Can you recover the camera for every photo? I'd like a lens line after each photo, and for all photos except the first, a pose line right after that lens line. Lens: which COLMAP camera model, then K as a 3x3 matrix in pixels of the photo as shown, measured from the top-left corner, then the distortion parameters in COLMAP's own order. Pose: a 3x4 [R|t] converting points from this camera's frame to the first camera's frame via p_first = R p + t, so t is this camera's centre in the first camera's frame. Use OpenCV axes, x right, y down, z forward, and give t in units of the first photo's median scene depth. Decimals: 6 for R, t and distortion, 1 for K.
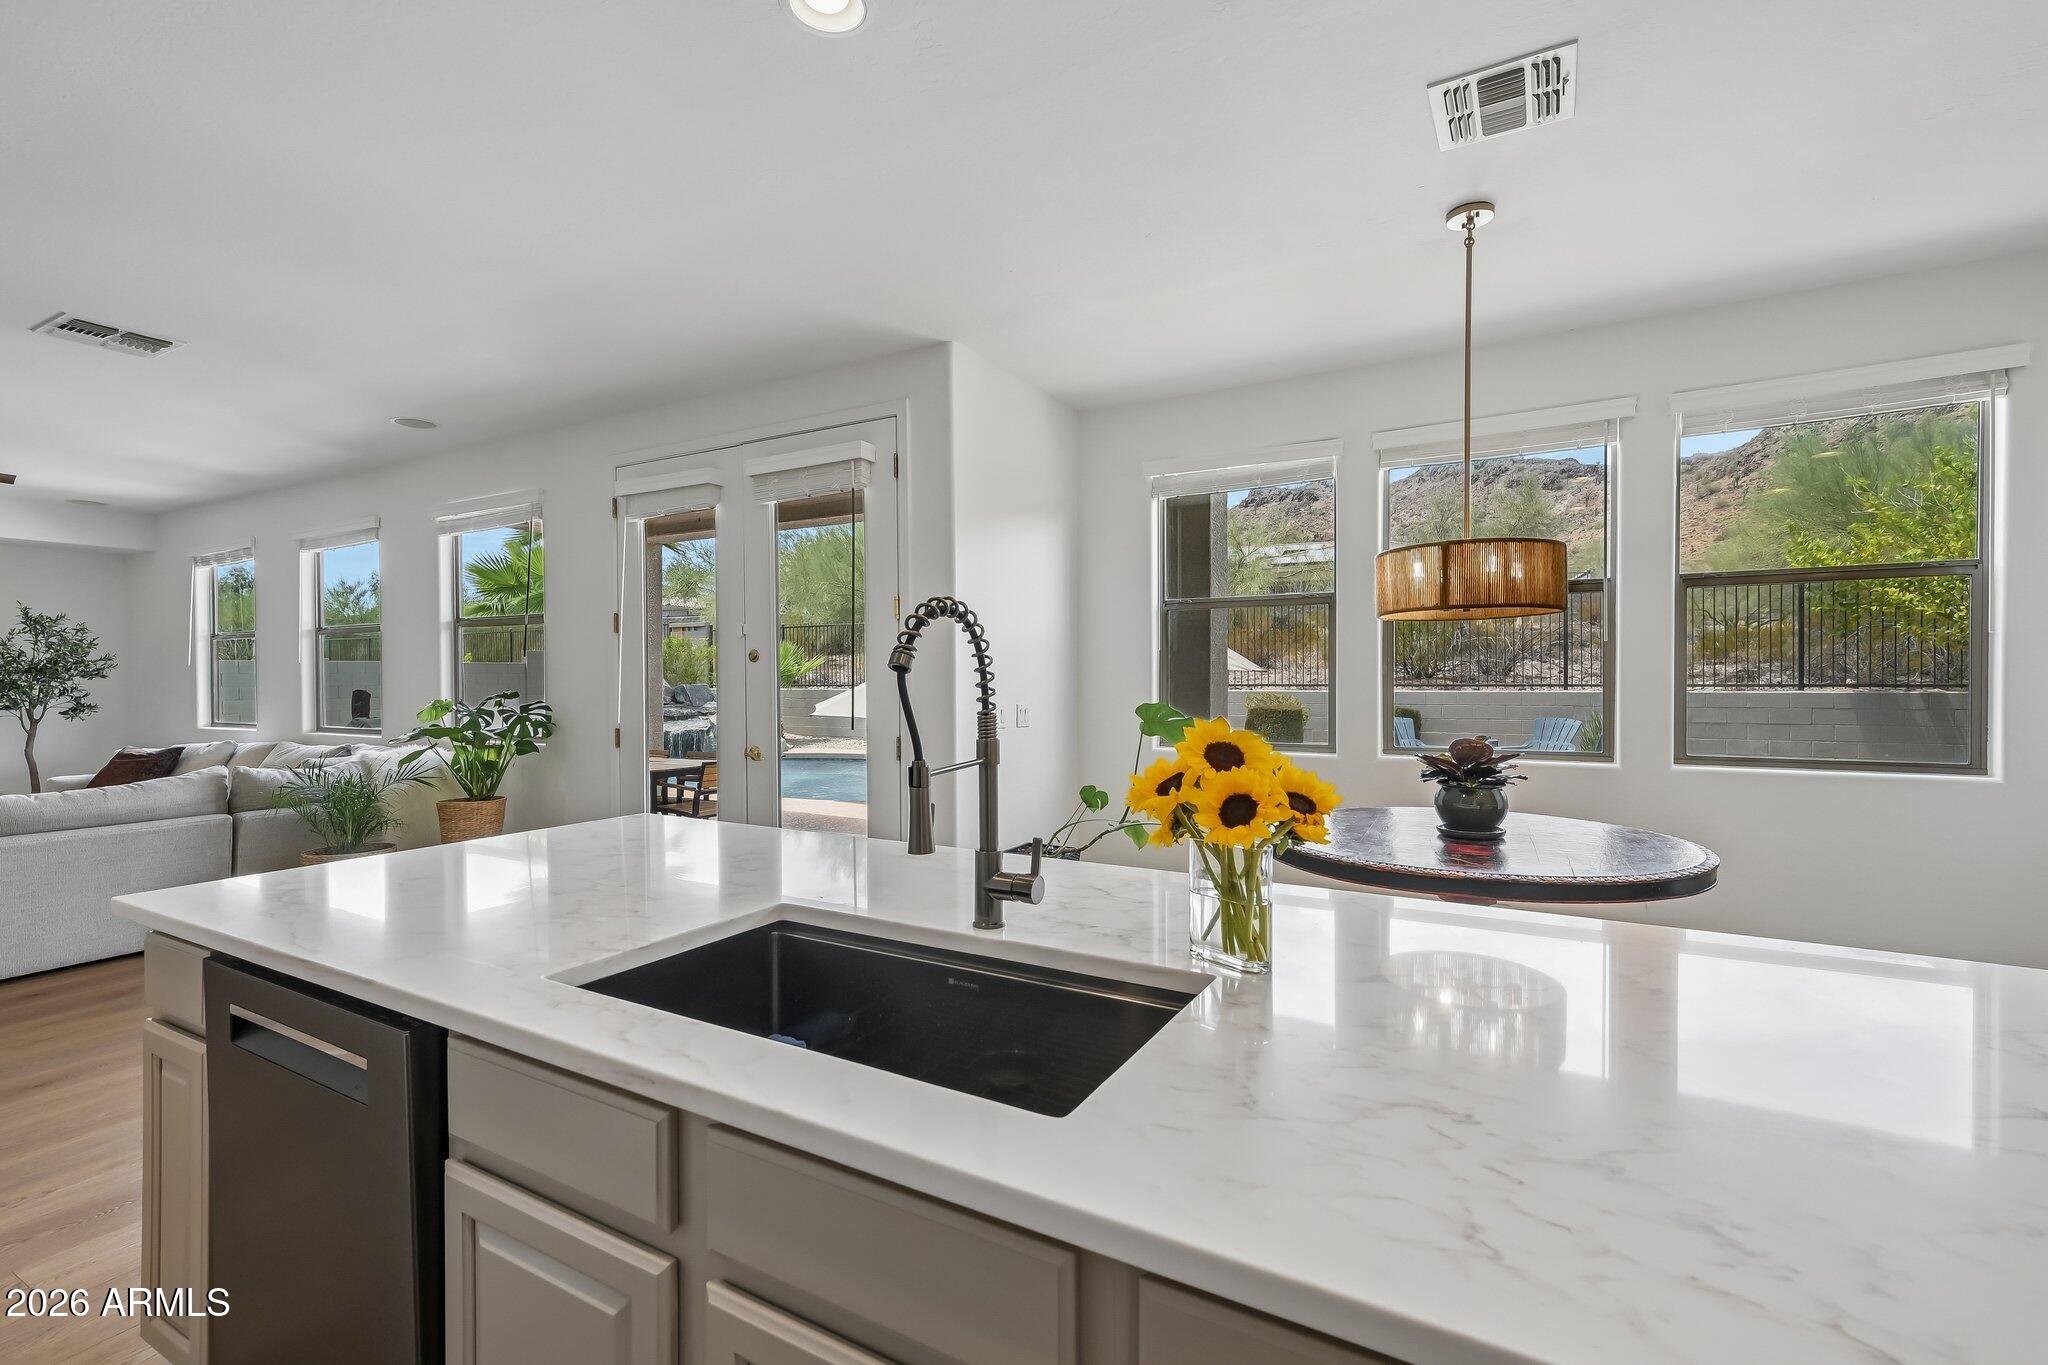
lens RADIAL K [[876.1, 0, 1024.0], [0, 876.1, 682.5], [0, 0, 1]] dist [0.012926, 0.000042]
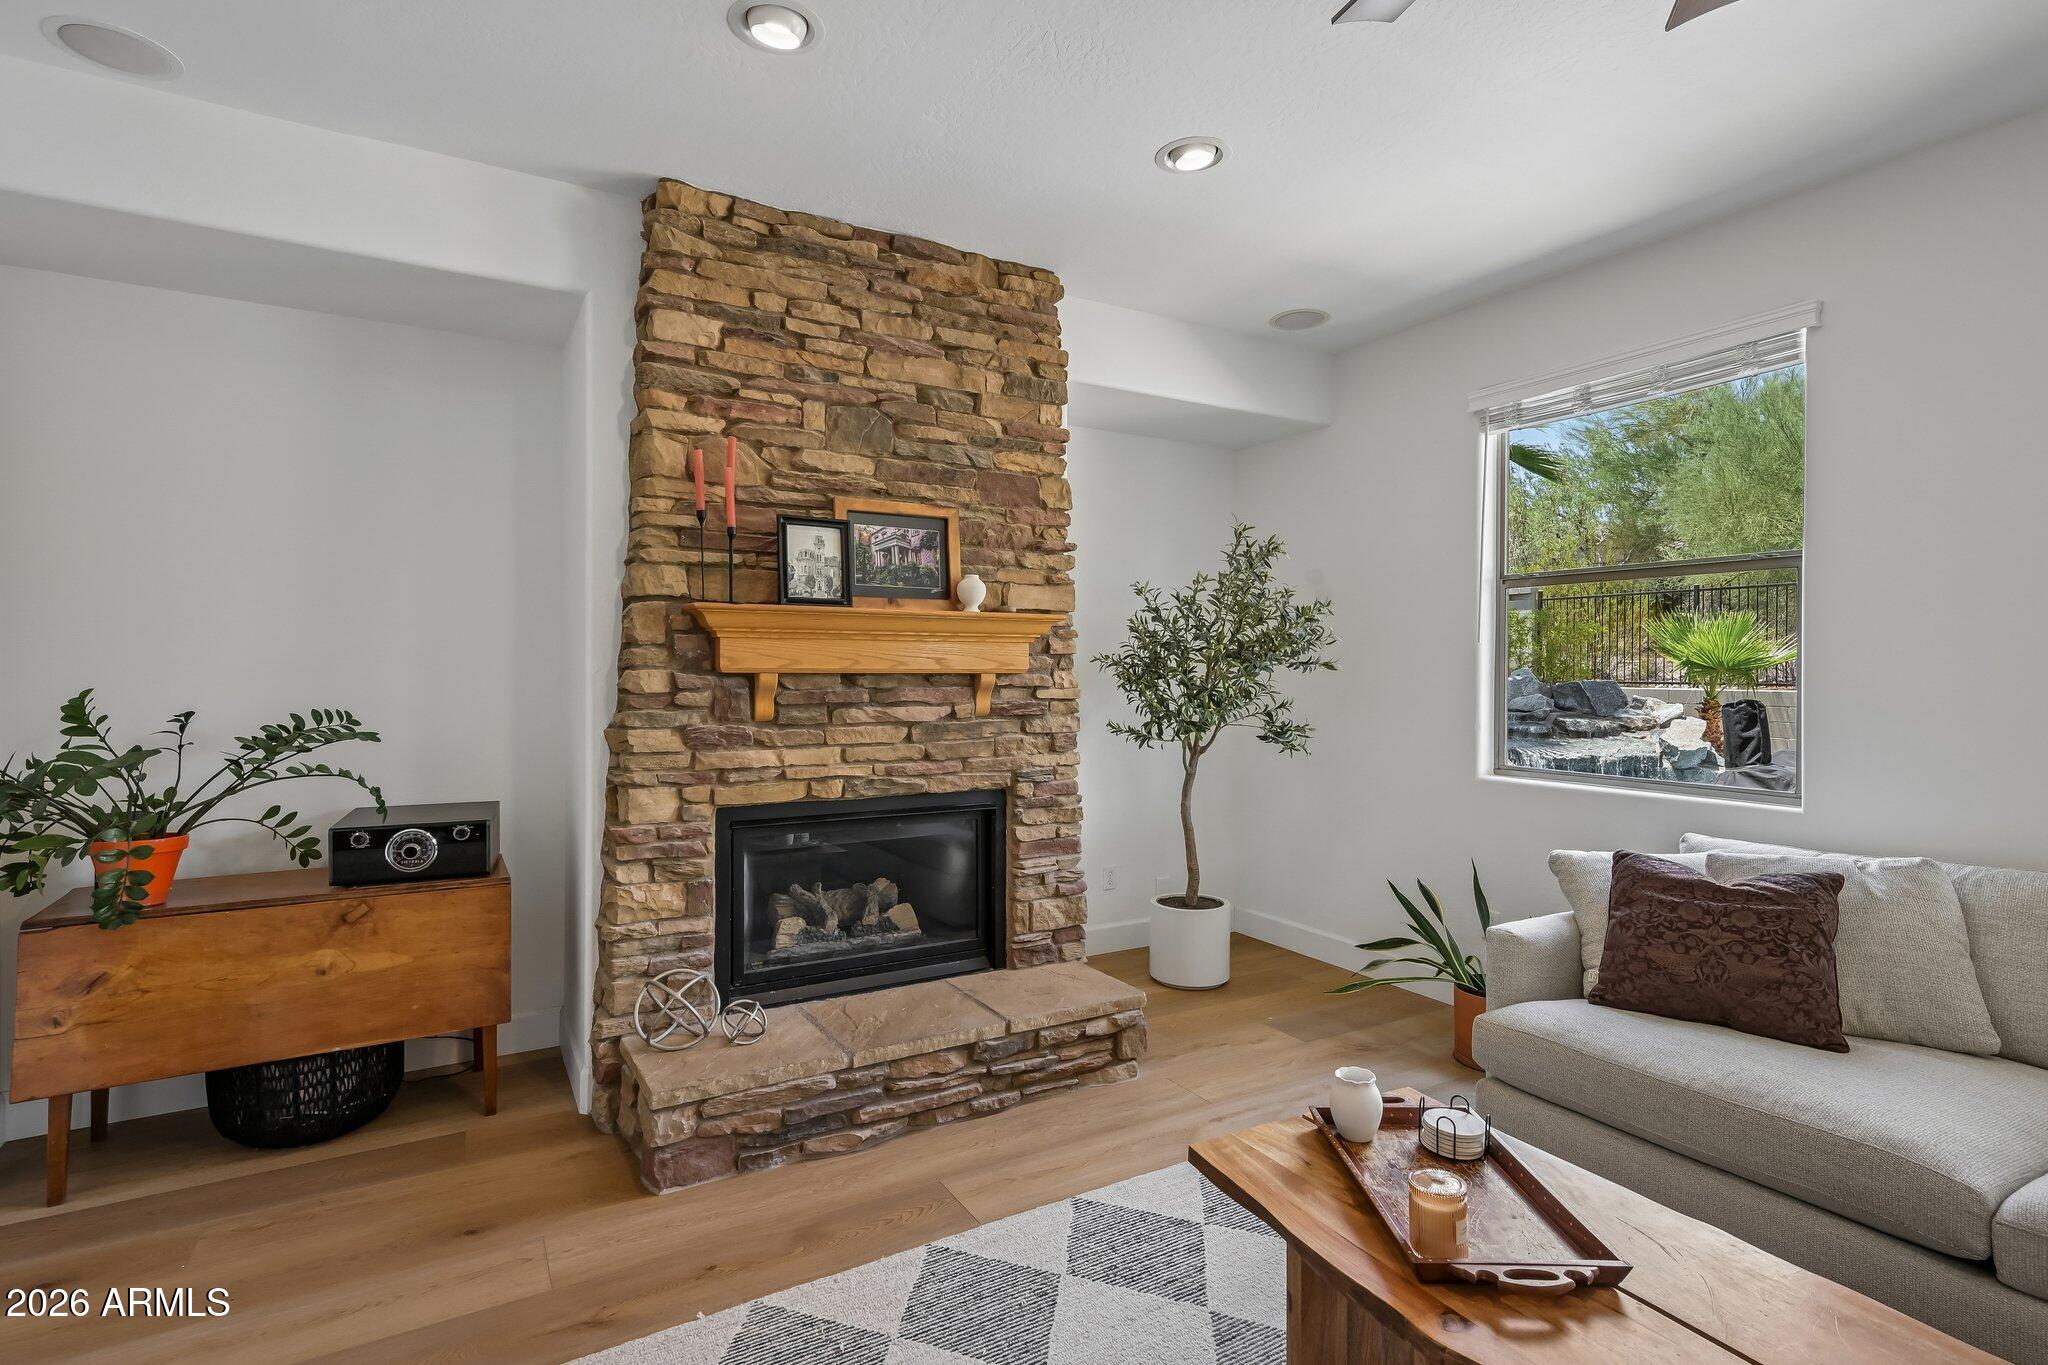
lens RADIAL K [[1060.9, 0, 1102.3], [0, 1060.9, 675.0], [0, 0, 1]] dist [0.004689, 0.000407]
pose [[0.872315, 0.008904, -0.488863, -1.450775], [-0.009085, 0.999957, 0.002002, -0.003245], [0.488859, 0.002695, 0.872359, 0.717415]]
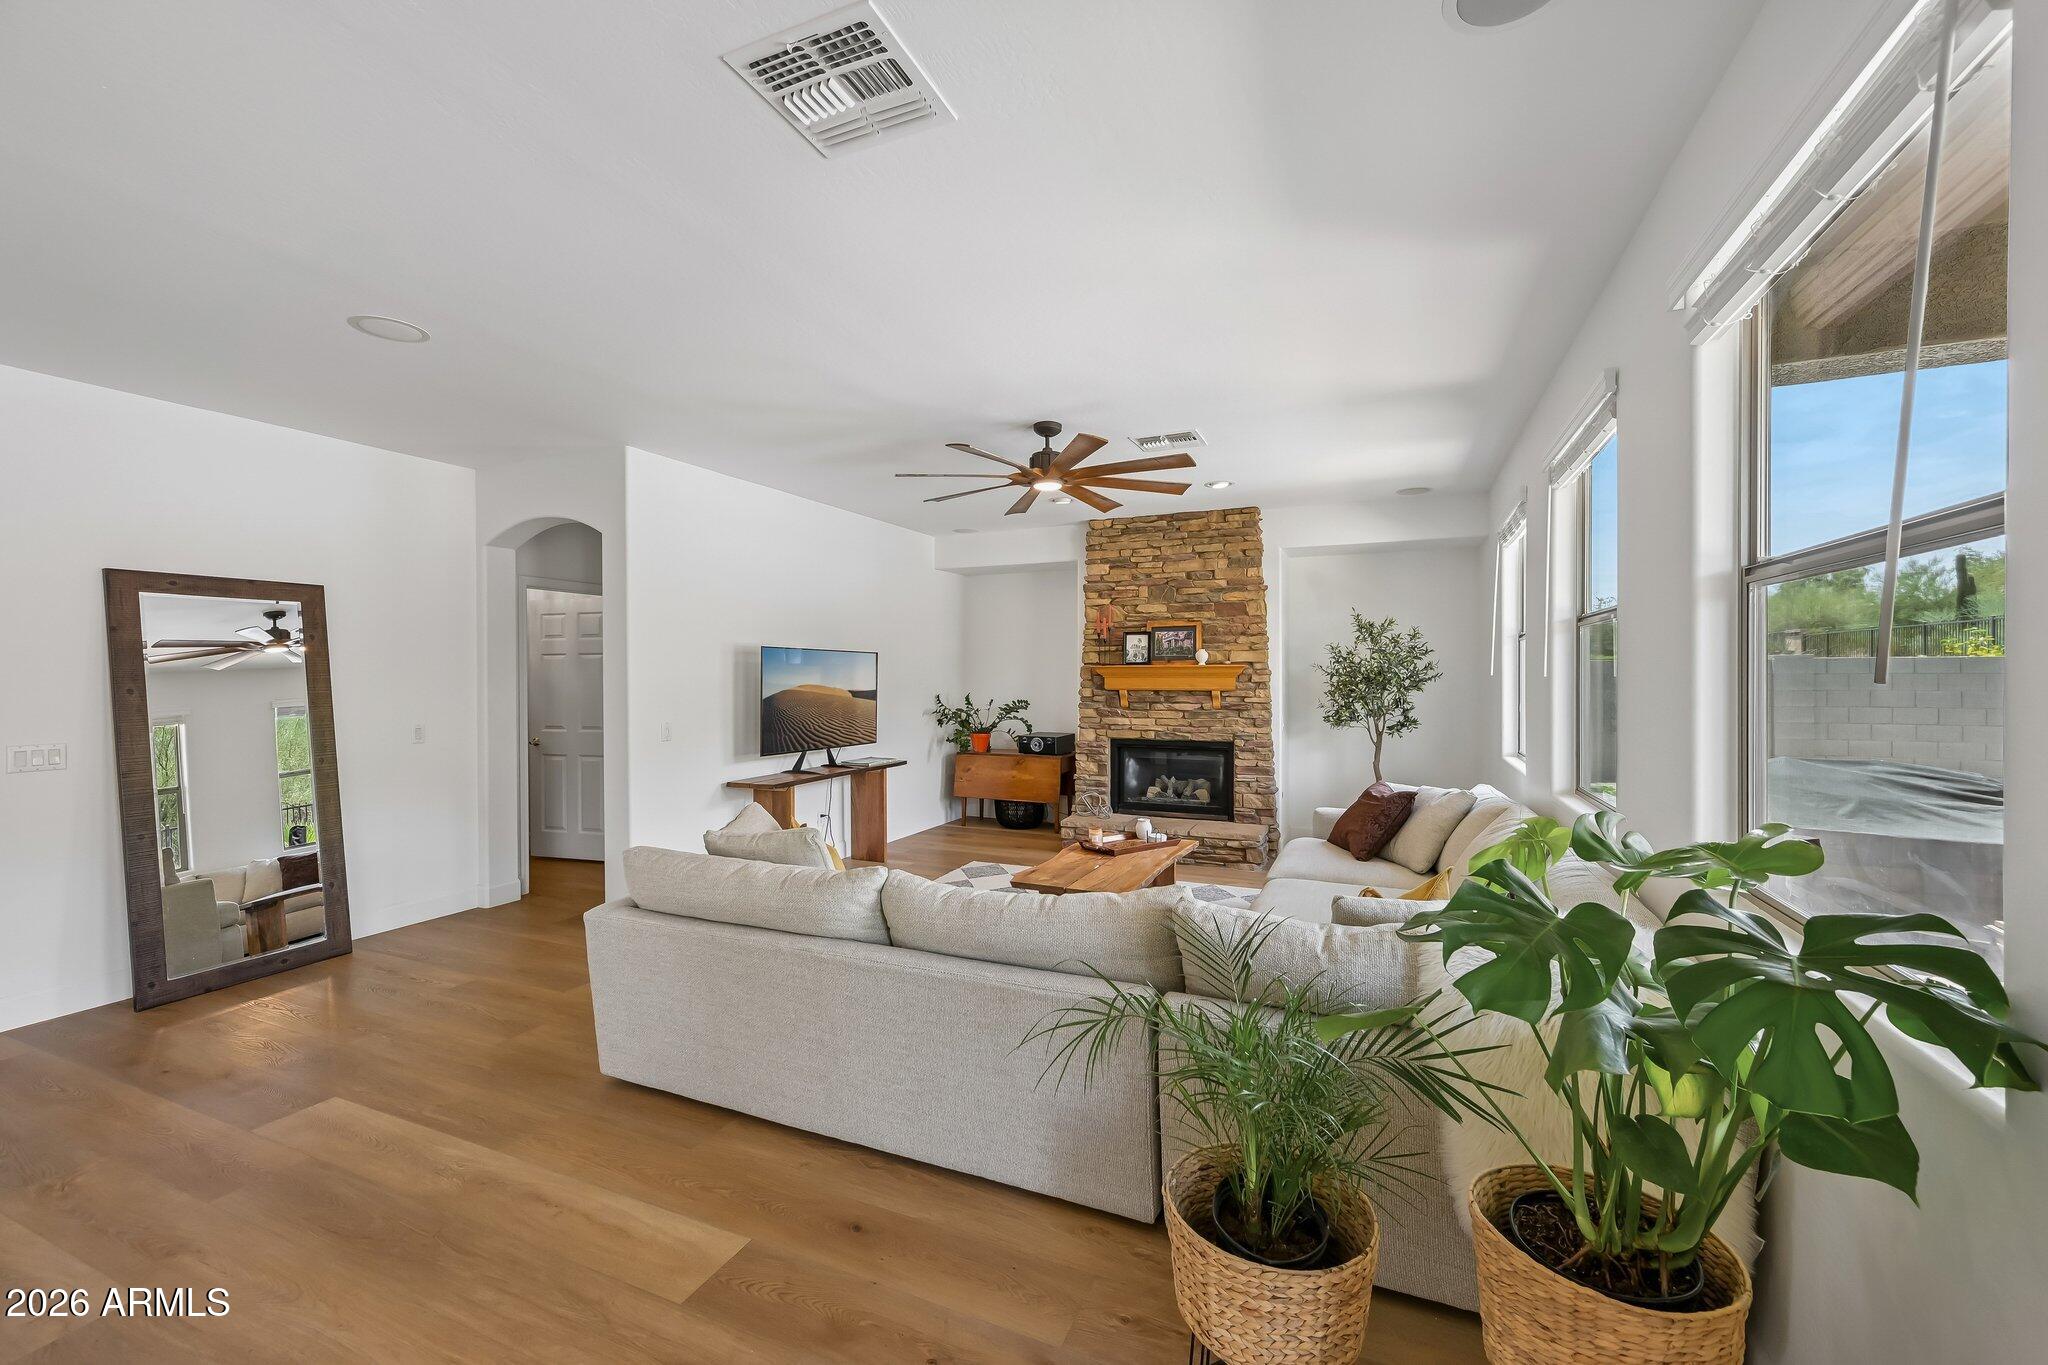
lens RADIAL K [[836.7, 0, 993.1], [0, 836.7, 680.3], [0, 0, 1]] dist [0.000439, 0.000002]
pose [[0.083747, 0.009593, -0.996441, -0.431885], [-0.004486, 0.999947, 0.009249, -0.033539], [0.996477, 0.003696, 0.083785, 0.871332]]
